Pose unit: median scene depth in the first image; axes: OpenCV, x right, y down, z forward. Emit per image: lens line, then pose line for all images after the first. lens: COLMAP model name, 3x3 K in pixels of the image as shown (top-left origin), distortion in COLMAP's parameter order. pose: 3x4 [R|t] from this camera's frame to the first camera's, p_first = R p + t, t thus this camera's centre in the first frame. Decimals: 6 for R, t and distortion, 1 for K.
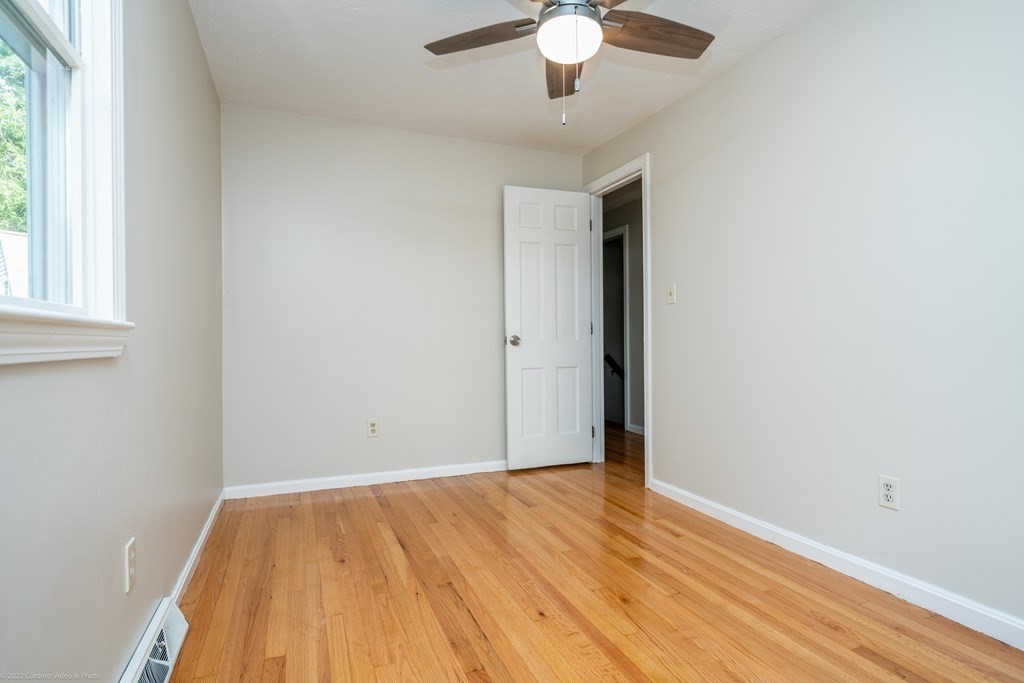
lens RADIAL K [[534.8, 0, 512.0], [0, 534.8, 341.5], [0, 0, 1]] dist [0.000880, 0.000232]
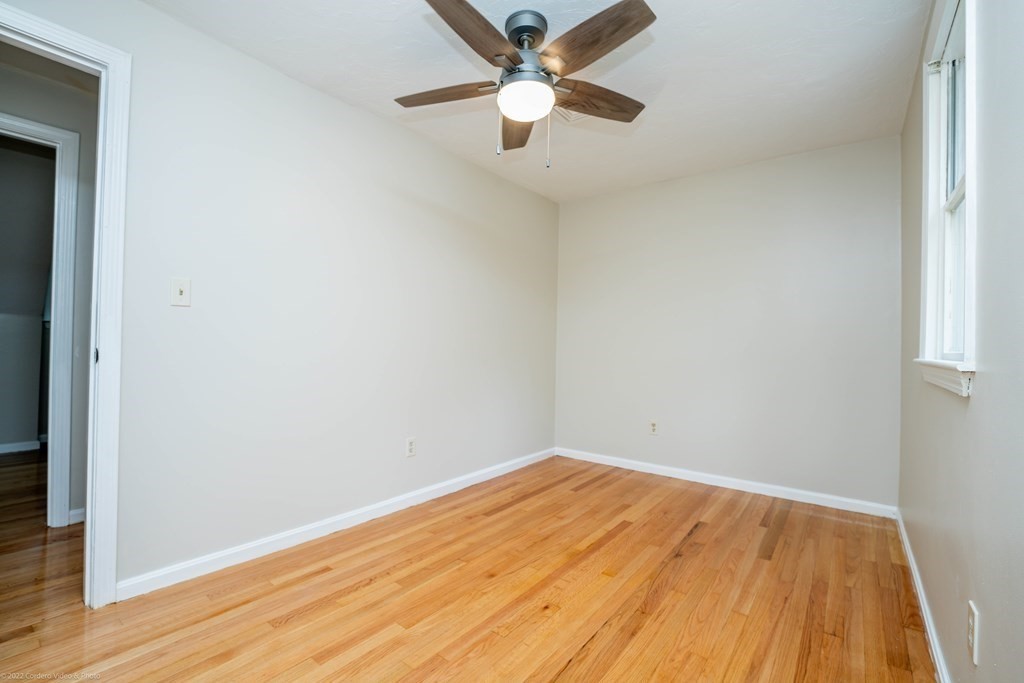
lens RADIAL K [[442.9, 0, 512.0], [0, 442.9, 341.5], [0, 0, 1]] dist [-0.002029, -0.000301]
pose [[-0.504071, 0.002296, 0.863659, -0.678167], [-0.020430, 0.999685, -0.014582, -0.040563], [-0.863421, -0.024994, -0.503865, 1.451100]]
